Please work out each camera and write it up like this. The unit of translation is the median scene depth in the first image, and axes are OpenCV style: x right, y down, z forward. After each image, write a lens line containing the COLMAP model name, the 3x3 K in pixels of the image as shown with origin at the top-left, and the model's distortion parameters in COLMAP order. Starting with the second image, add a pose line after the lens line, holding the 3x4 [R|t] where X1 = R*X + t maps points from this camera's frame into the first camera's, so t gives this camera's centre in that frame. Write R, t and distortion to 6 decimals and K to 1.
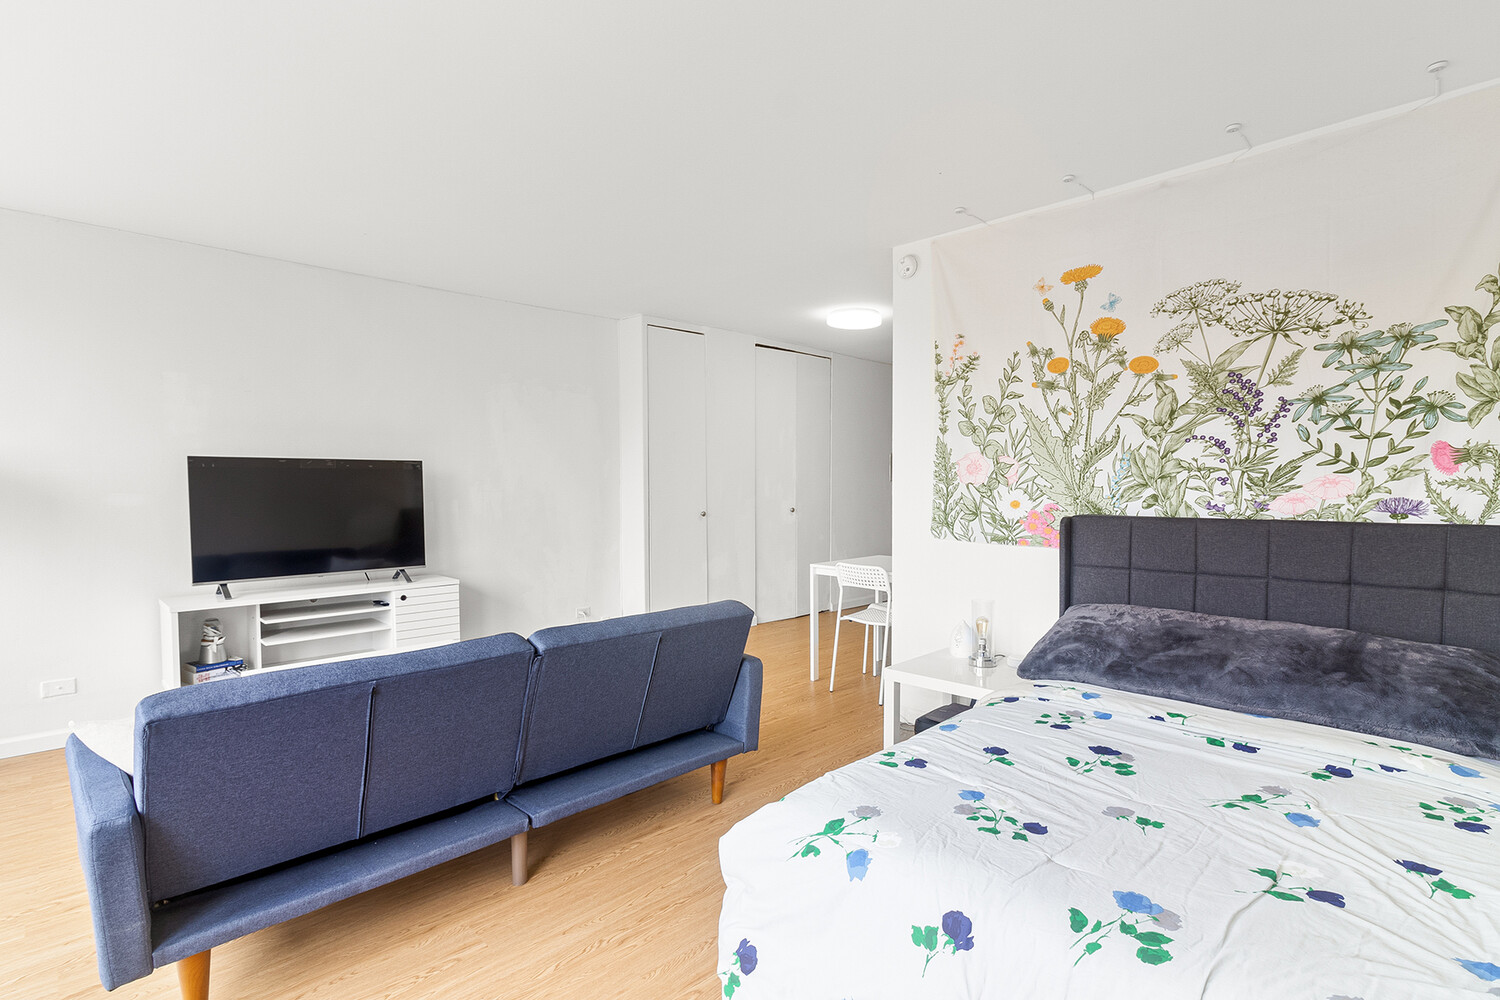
lens RADIAL K [[703.2, 0, 736.8], [0, 703.2, 511.6], [0, 0, 1]] dist [0.009175, 0.000442]
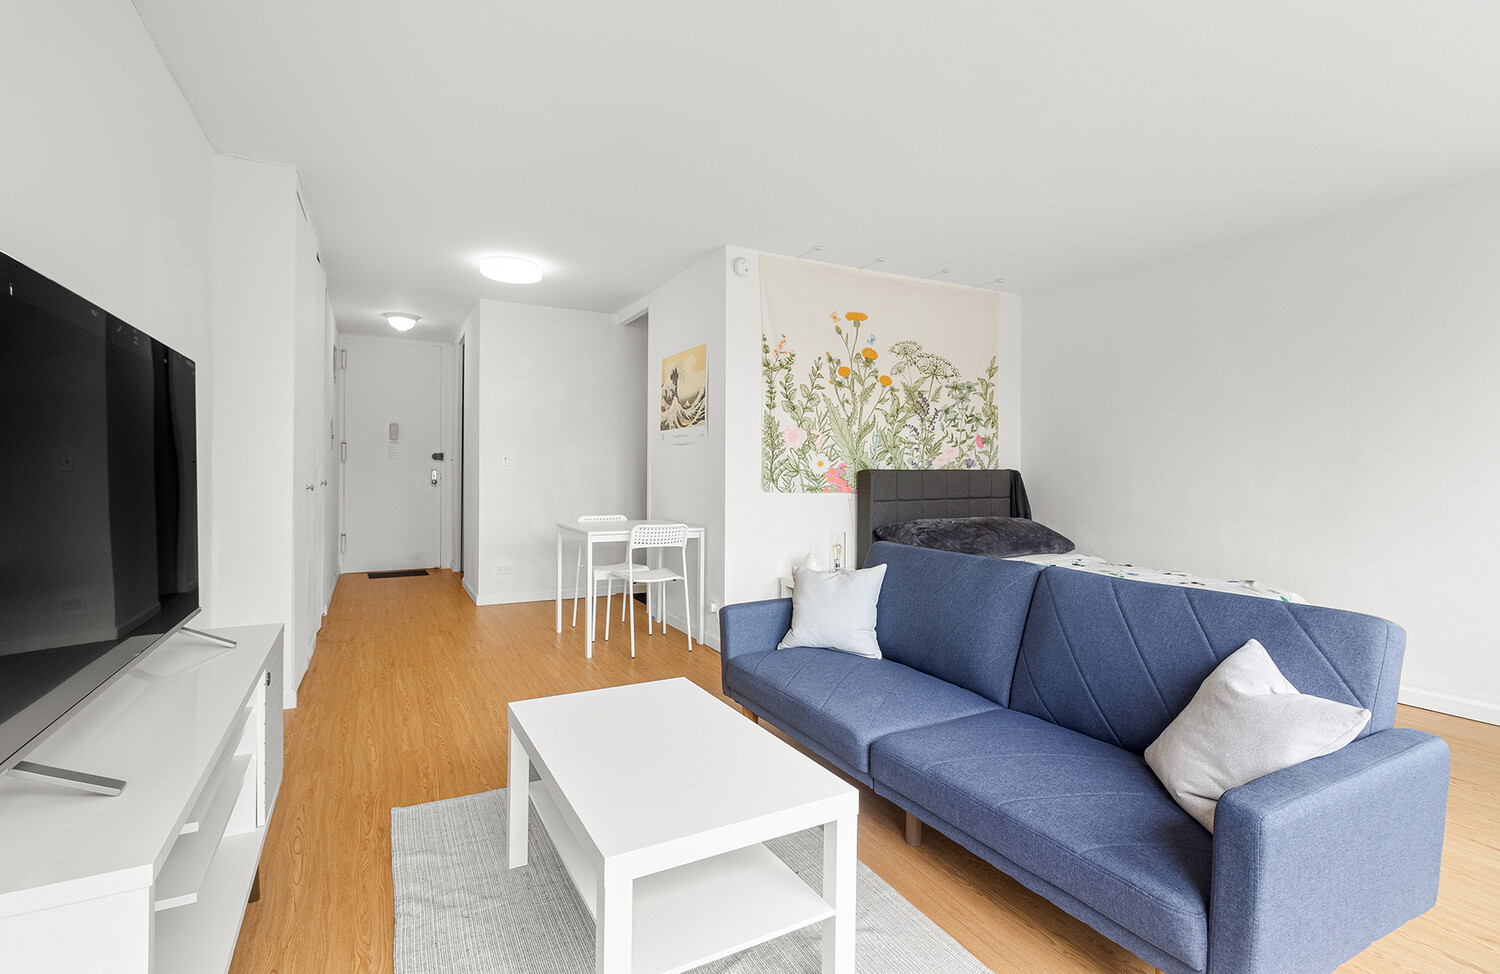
lens RADIAL K [[689.5, 0, 745.9], [0, 689.5, 464.0], [0, 0, 1]] dist [-0.001837, 0.002154]
pose [[0.308949, 0.005400, 0.951063, -1.120971], [0.030317, 0.999420, -0.015523, 0.008267], [-0.950595, 0.033629, 0.308606, 0.825734]]
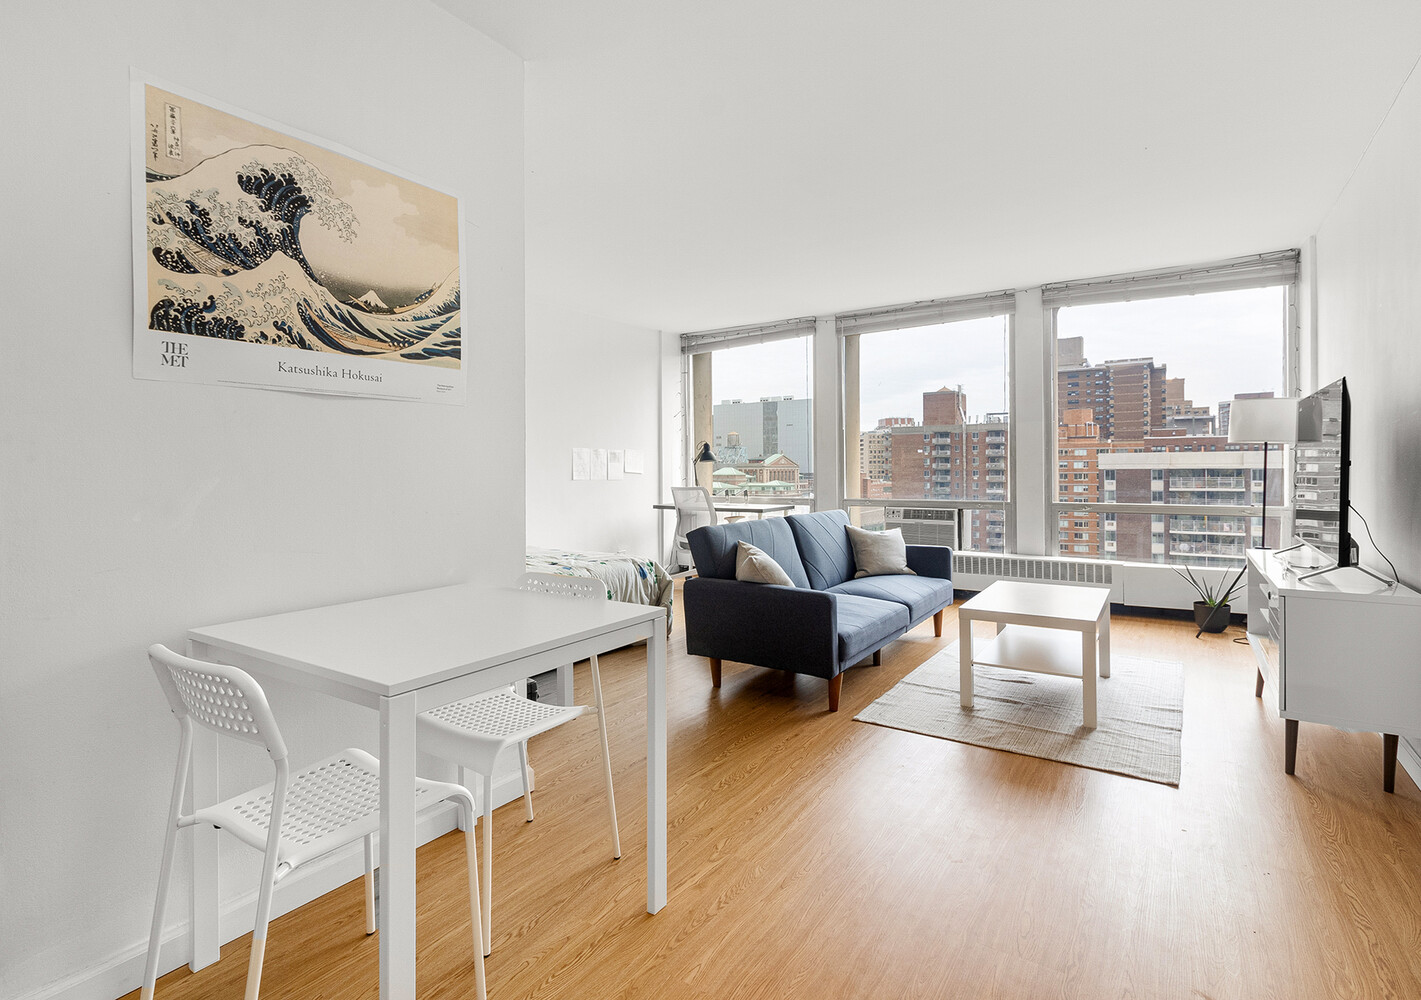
lens RADIAL K [[698.1, 0, 701.3], [0, 698.1, 469.3], [0, 0, 1]] dist [-0.012812, 0.000802]
pose [[-0.986289, 0.004917, -0.164954, 0.223166], [-0.001152, 0.999326, 0.036678, -0.027691], [0.165023, 0.036365, -0.985619, 2.202420]]
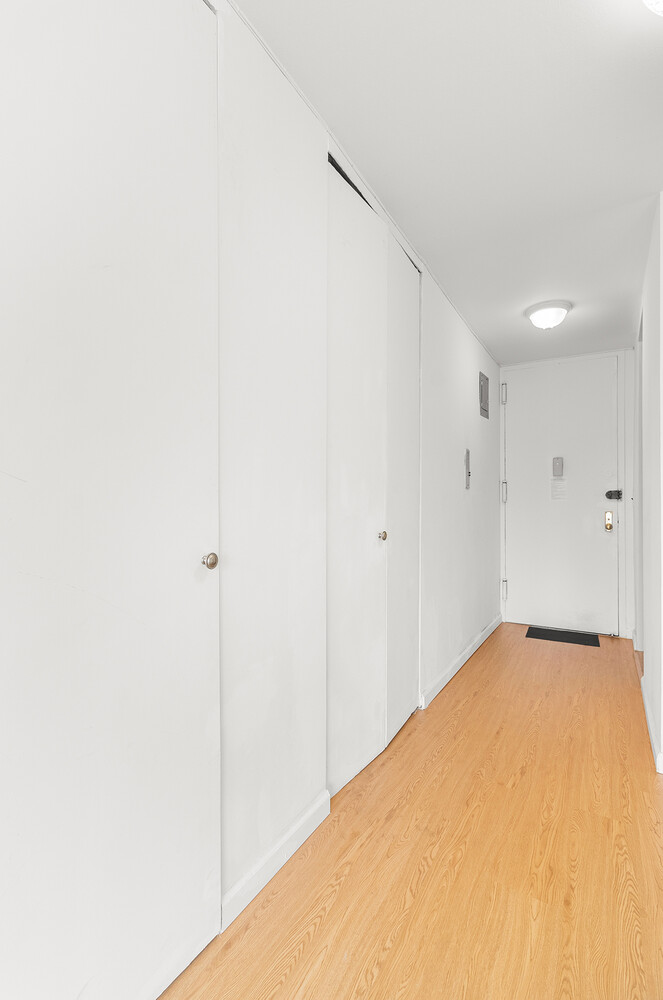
lens RADIAL K [[468.8, 0, 323.8], [0, 468.8, 501.5], [0, 0, 1]] dist [0.009175, 0.000442]
pose [[0.974742, 0.003445, 0.223308, -0.127639], [0.005614, 0.999187, -0.039917, -0.025648], [-0.223264, 0.040162, 0.973930, 1.585047]]
